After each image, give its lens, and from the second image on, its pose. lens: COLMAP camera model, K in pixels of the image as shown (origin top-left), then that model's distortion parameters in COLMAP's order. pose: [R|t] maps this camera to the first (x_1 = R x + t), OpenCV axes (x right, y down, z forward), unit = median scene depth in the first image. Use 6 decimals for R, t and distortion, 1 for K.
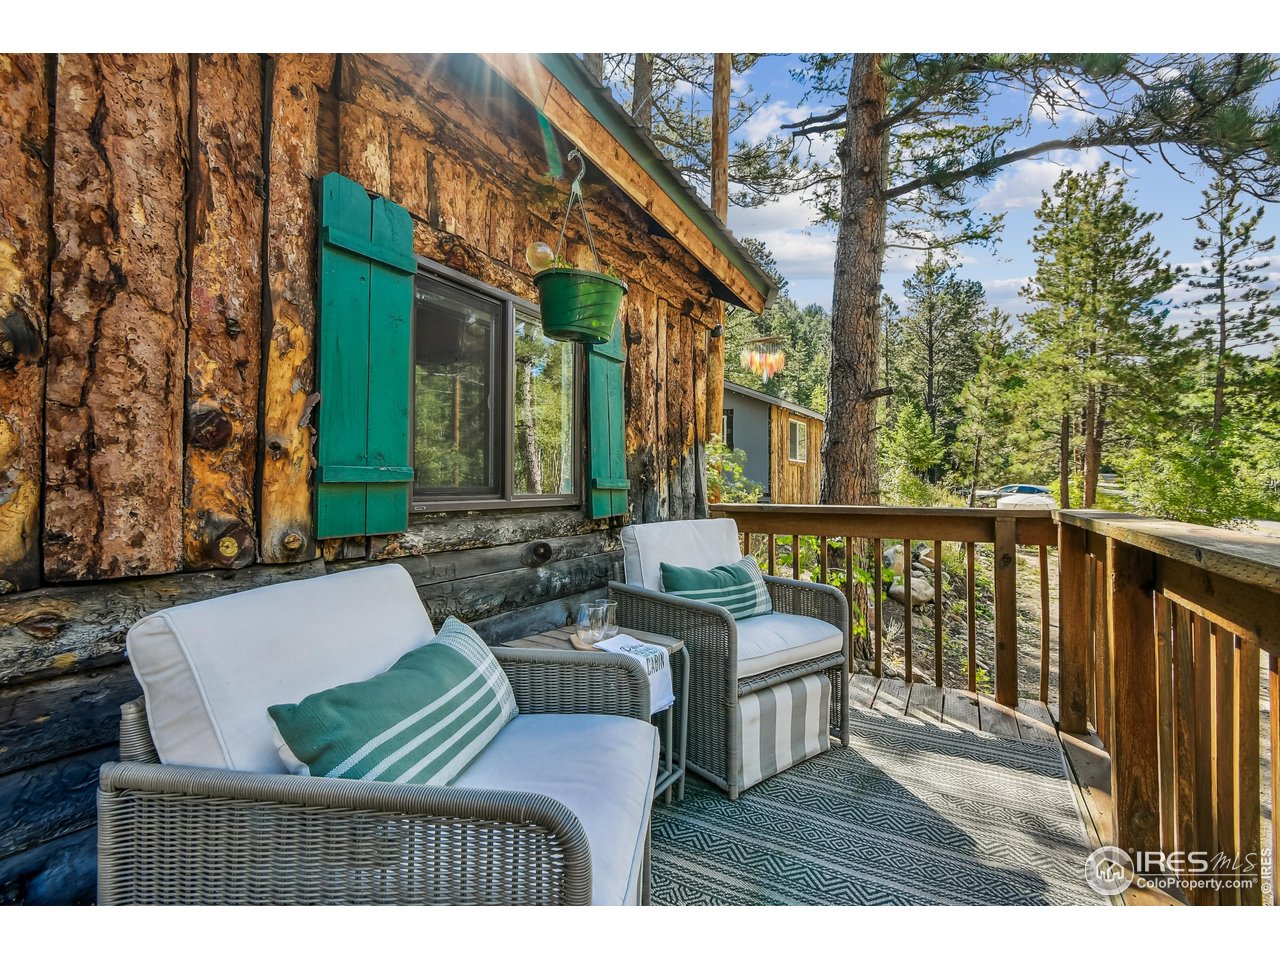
lens RADIAL K [[579.5, 0, 640.0], [0, 579.5, 480.0], [0, 0, 1]] dist [0.001662, 0.000156]
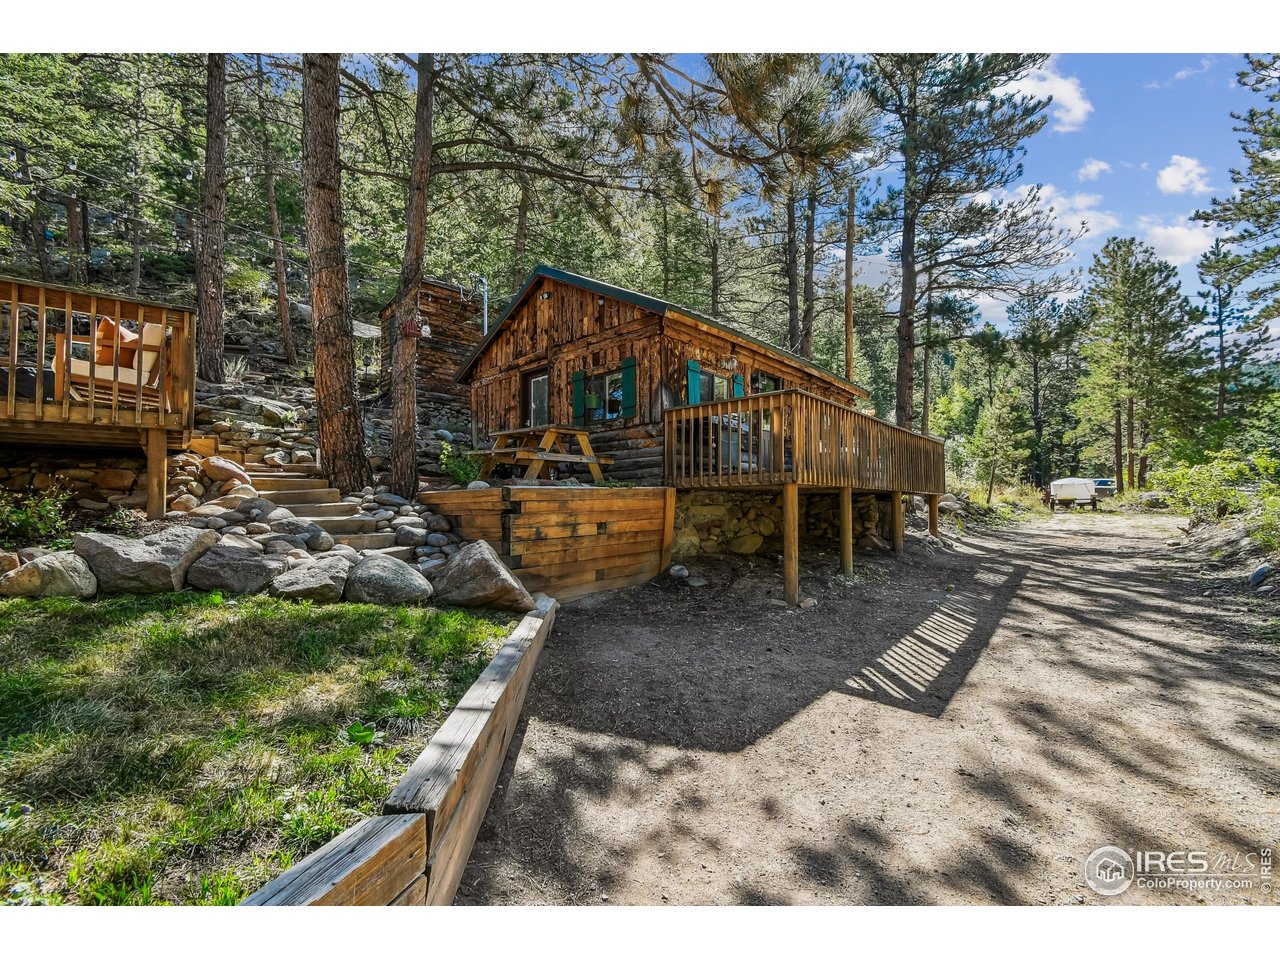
lens RADIAL K [[565.1, 0, 635.3], [0, 565.1, 489.3], [0, 0, 1]] dist [-0.000501, -0.000206]
pose [[0.979790, -0.020794, -0.198947, -1.018677], [0.015834, 0.999524, -0.026491, 0.681211], [0.199403, 0.022806, 0.979652, -5.297480]]
